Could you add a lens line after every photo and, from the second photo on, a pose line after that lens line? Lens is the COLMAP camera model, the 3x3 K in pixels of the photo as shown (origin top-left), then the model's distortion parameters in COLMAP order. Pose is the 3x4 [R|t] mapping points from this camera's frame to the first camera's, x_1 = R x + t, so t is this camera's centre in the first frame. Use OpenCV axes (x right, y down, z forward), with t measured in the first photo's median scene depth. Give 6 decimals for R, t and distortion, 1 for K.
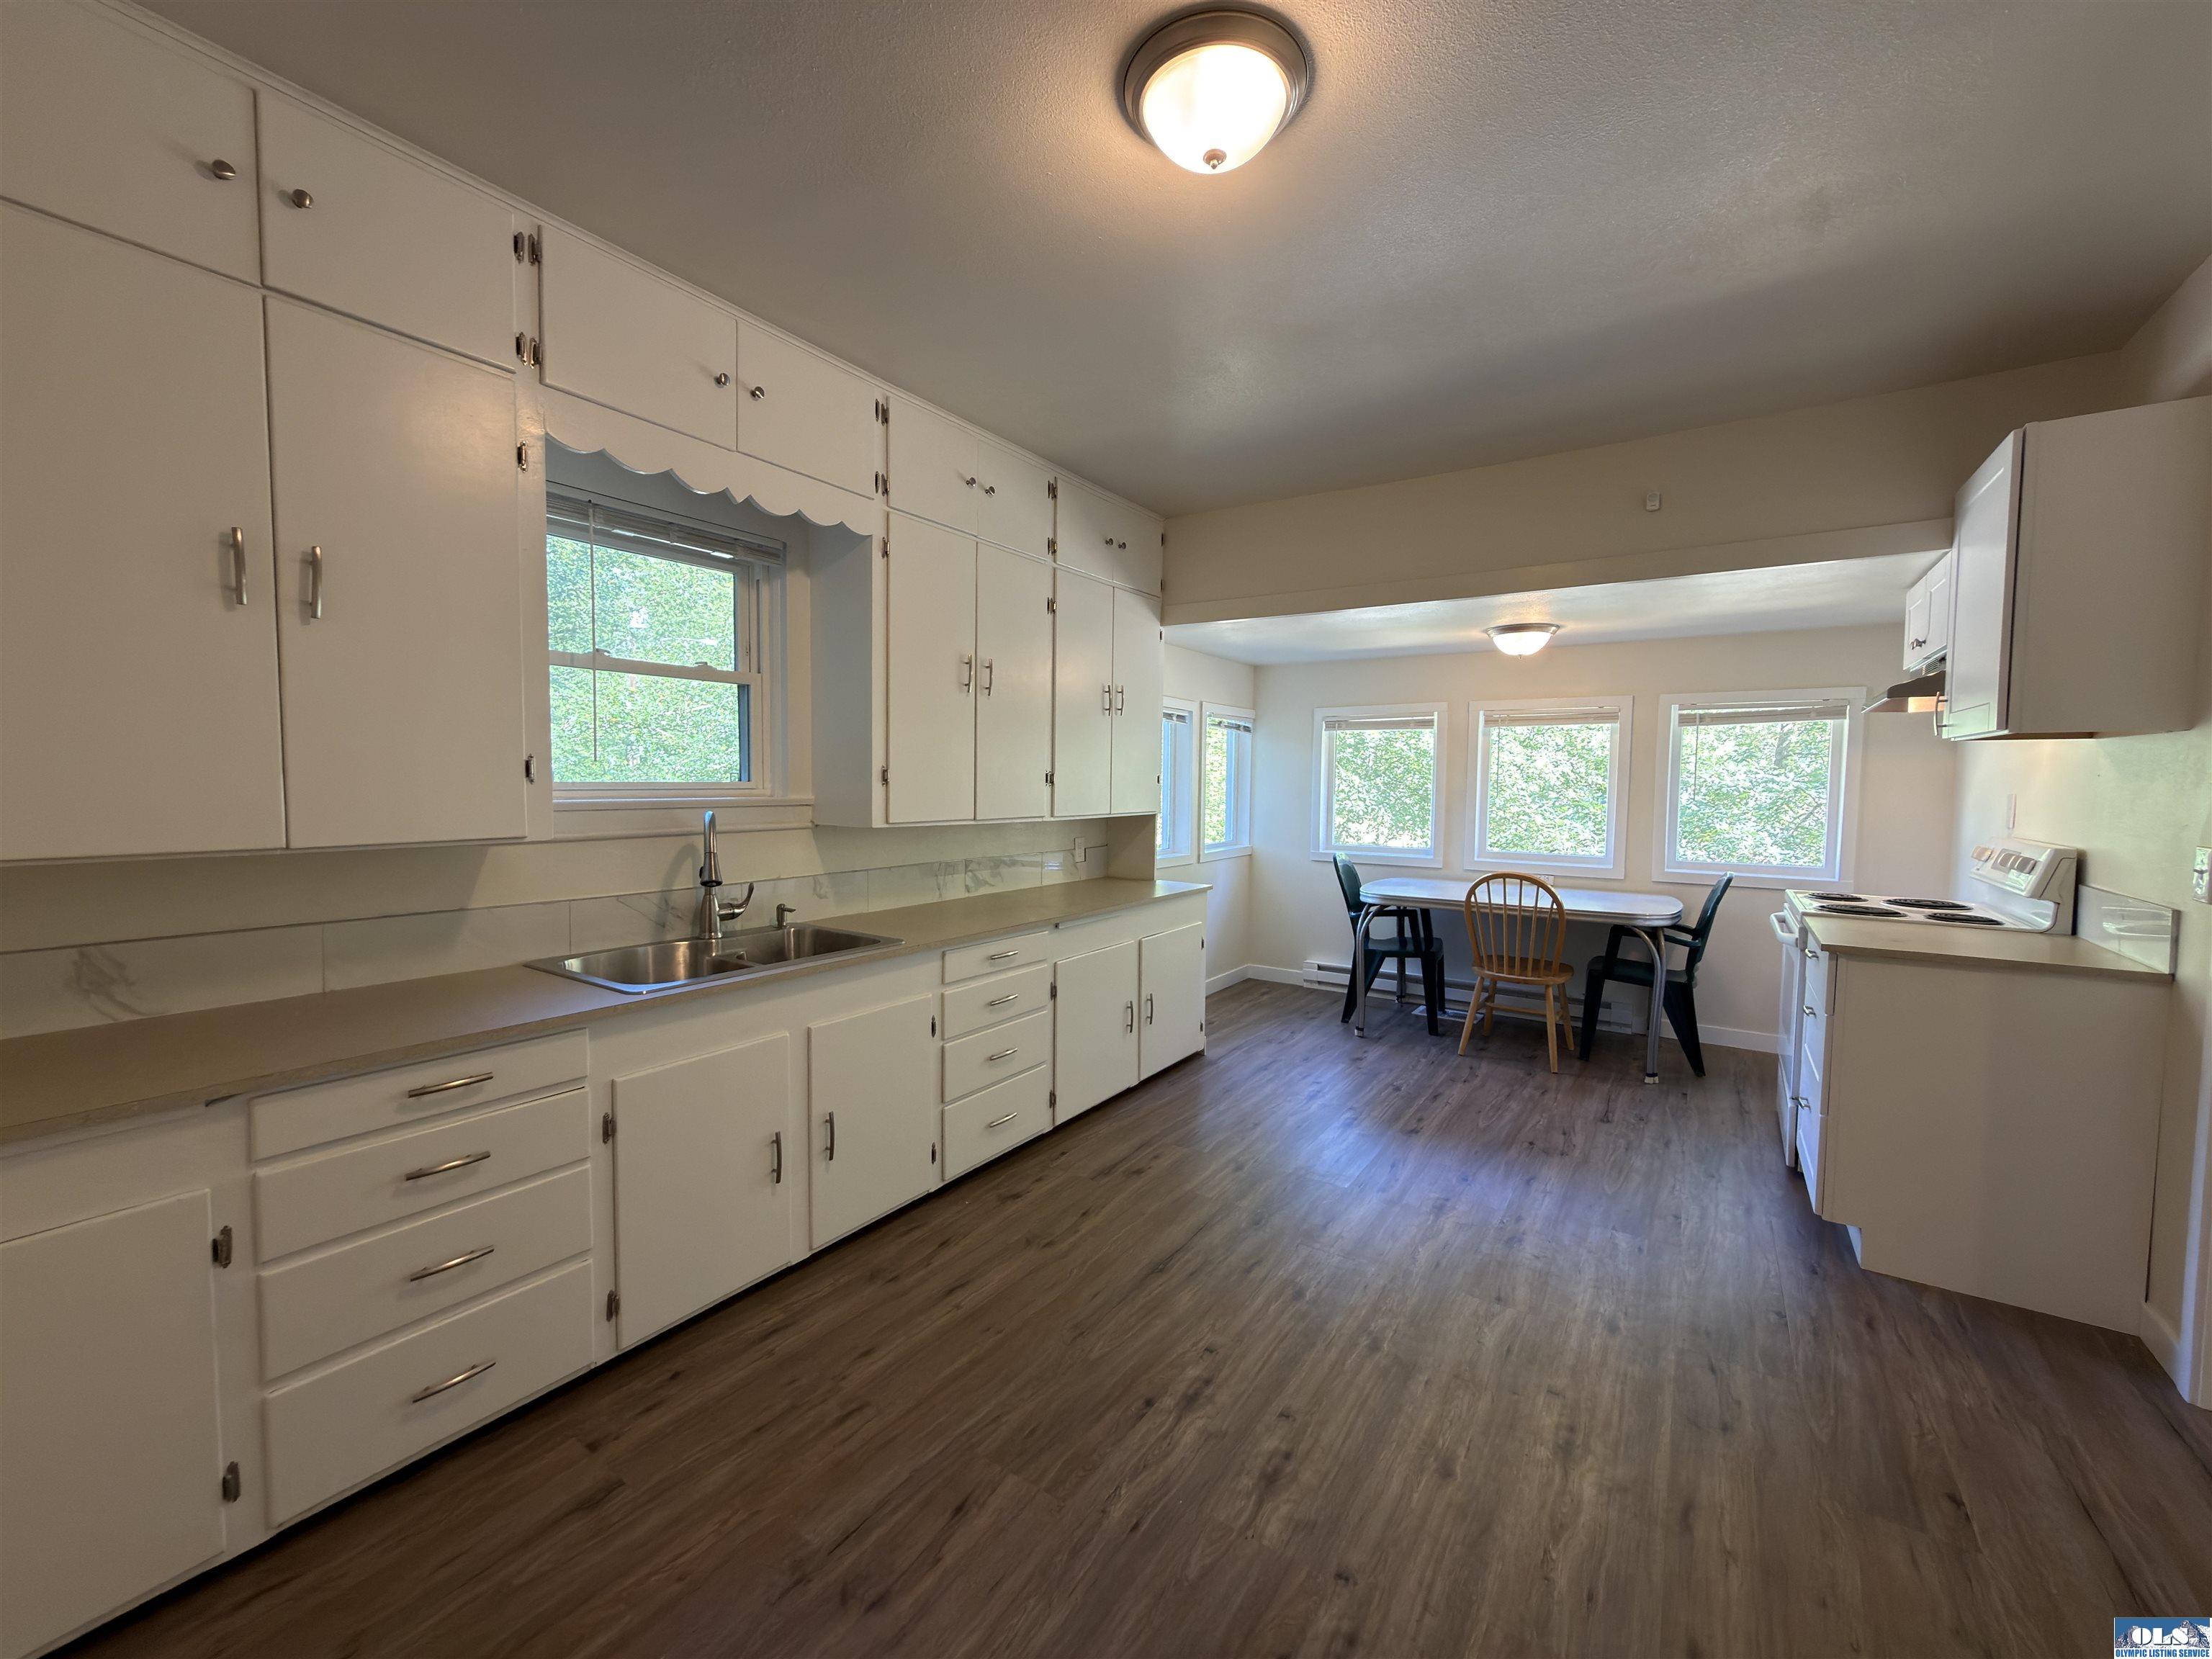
lens RADIAL K [[881.1, 0, 1105.1], [0, 881.1, 827.8], [0, 0, 1]] dist [-0.000771, 0.000103]
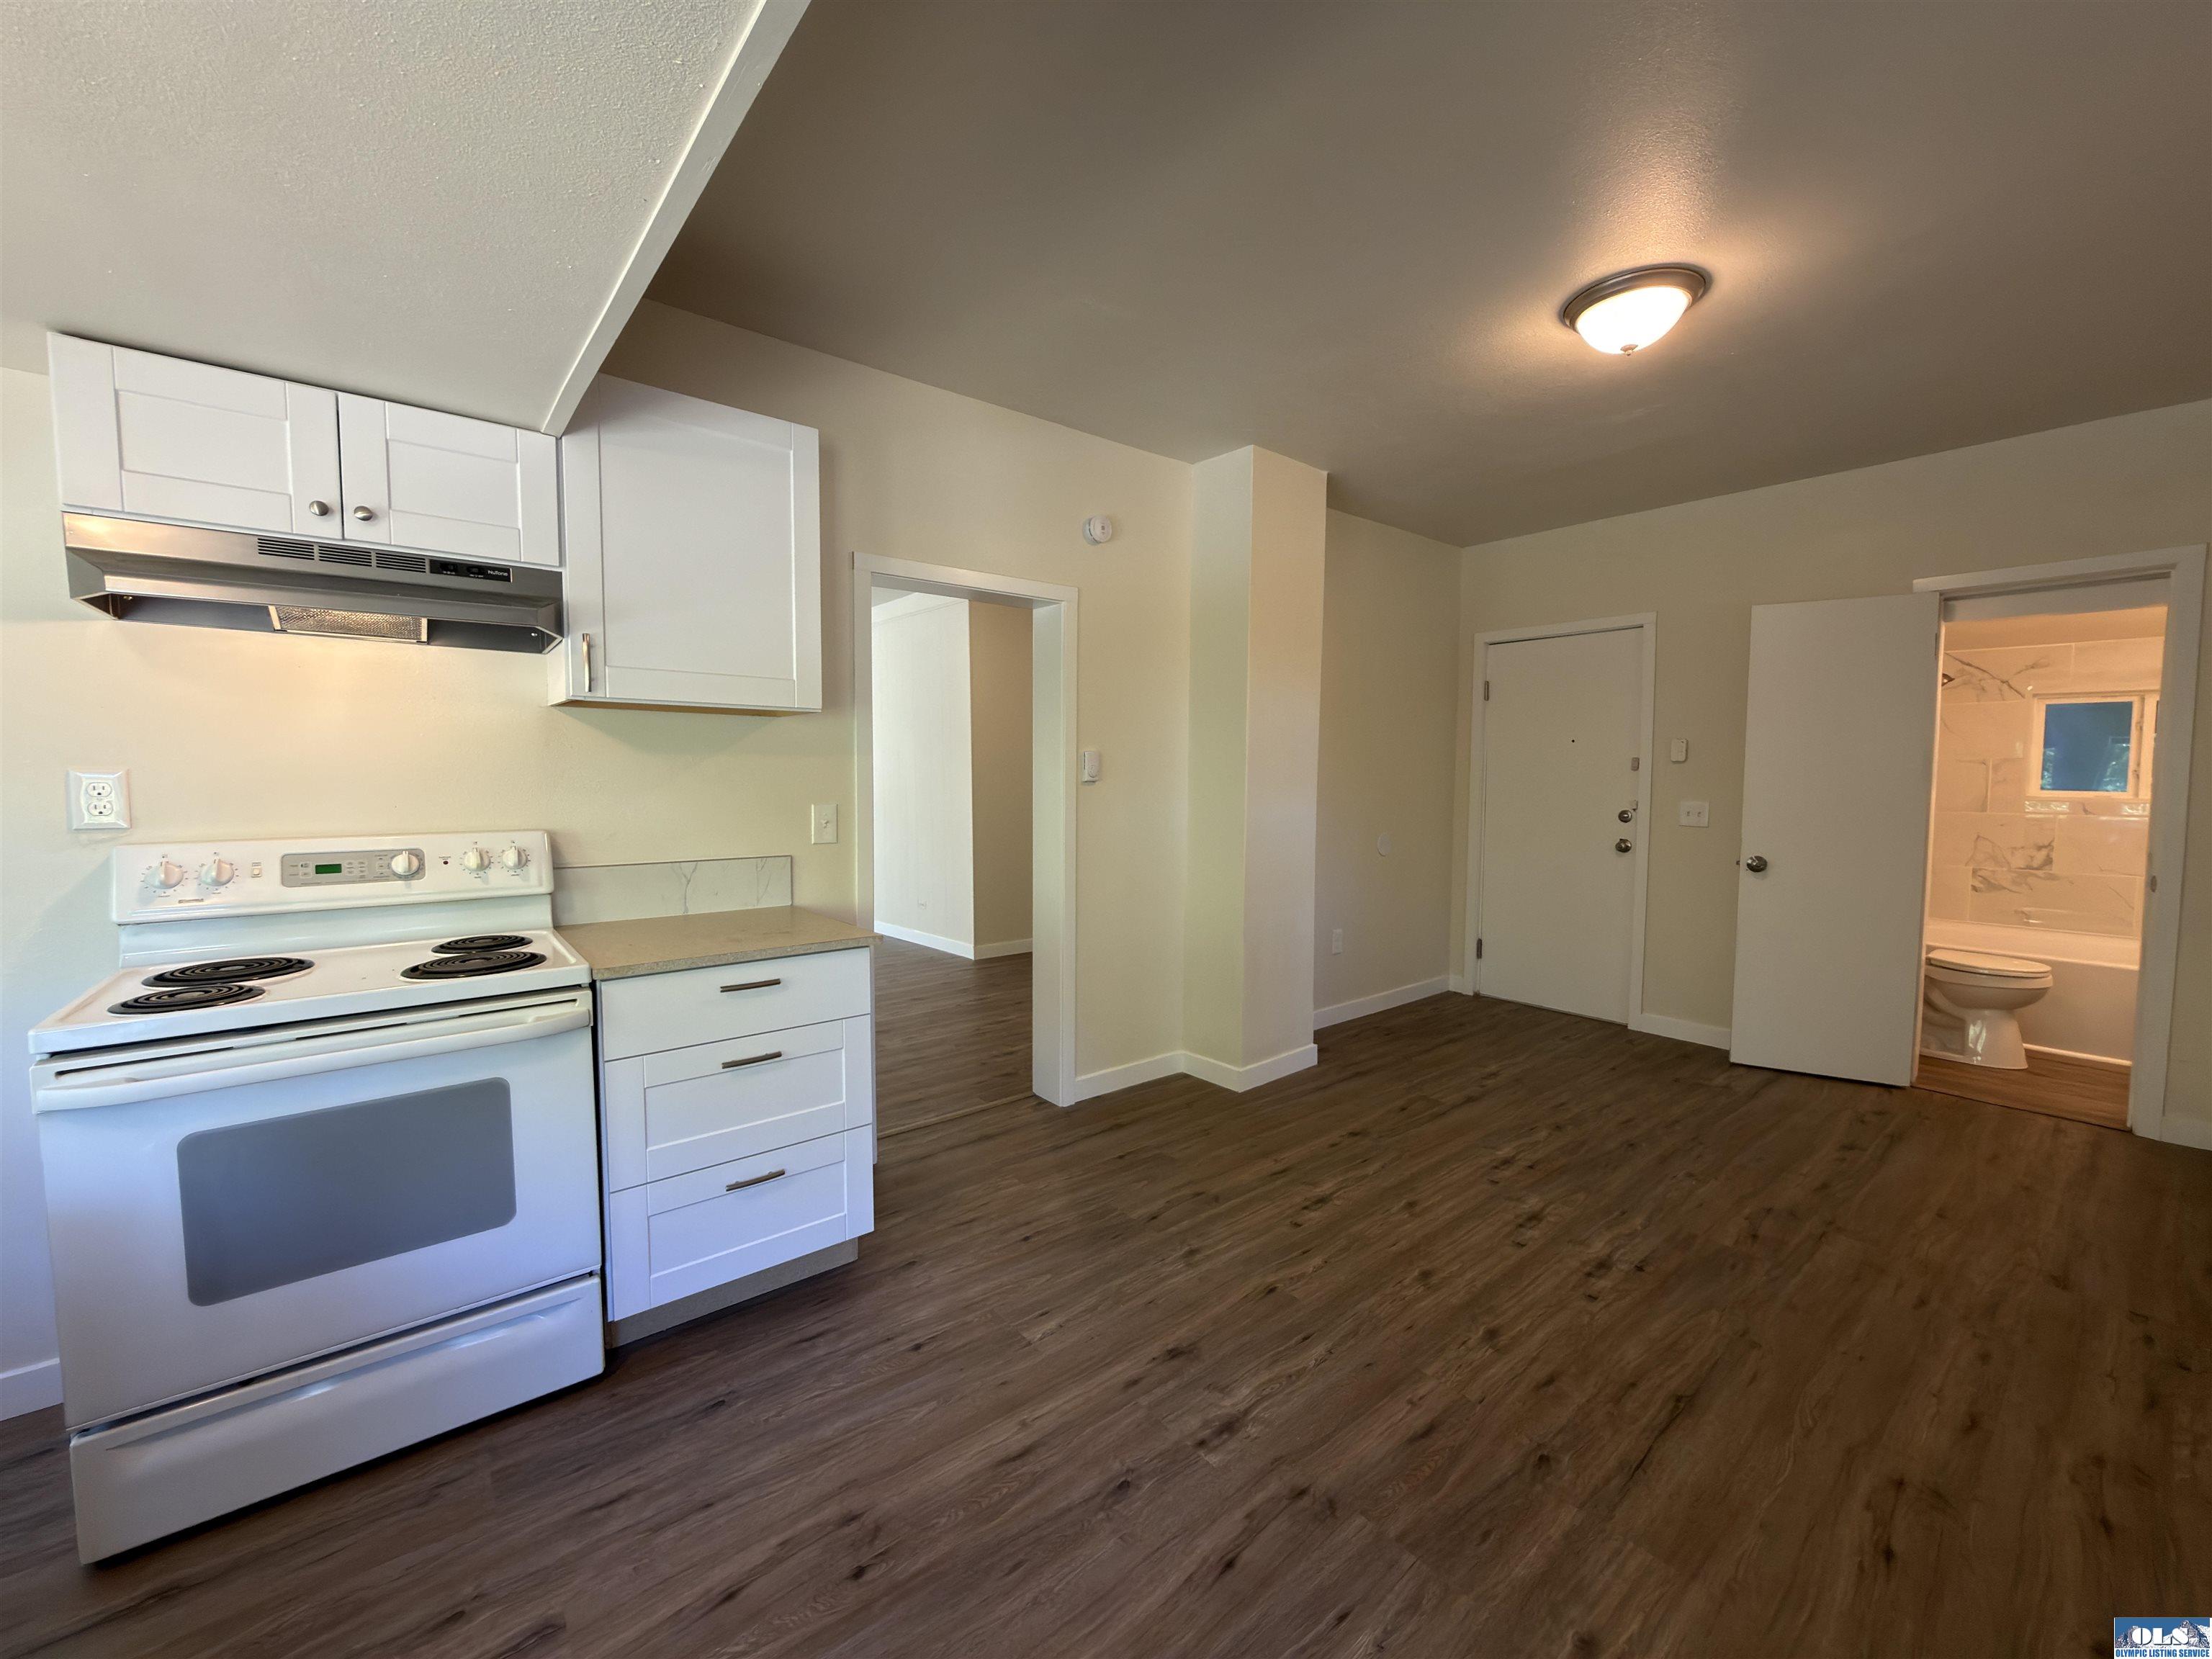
lens RADIAL K [[881.1, 0, 1102.6], [0, 881.1, 835.3], [0, 0, 1]] dist [-0.000771, 0.000103]
pose [[-0.956567, -0.034371, 0.289480, 0.357835], [0.003578, 0.991566, 0.129554, -0.094975], [-0.291491, 0.124962, -0.948376, 1.909171]]
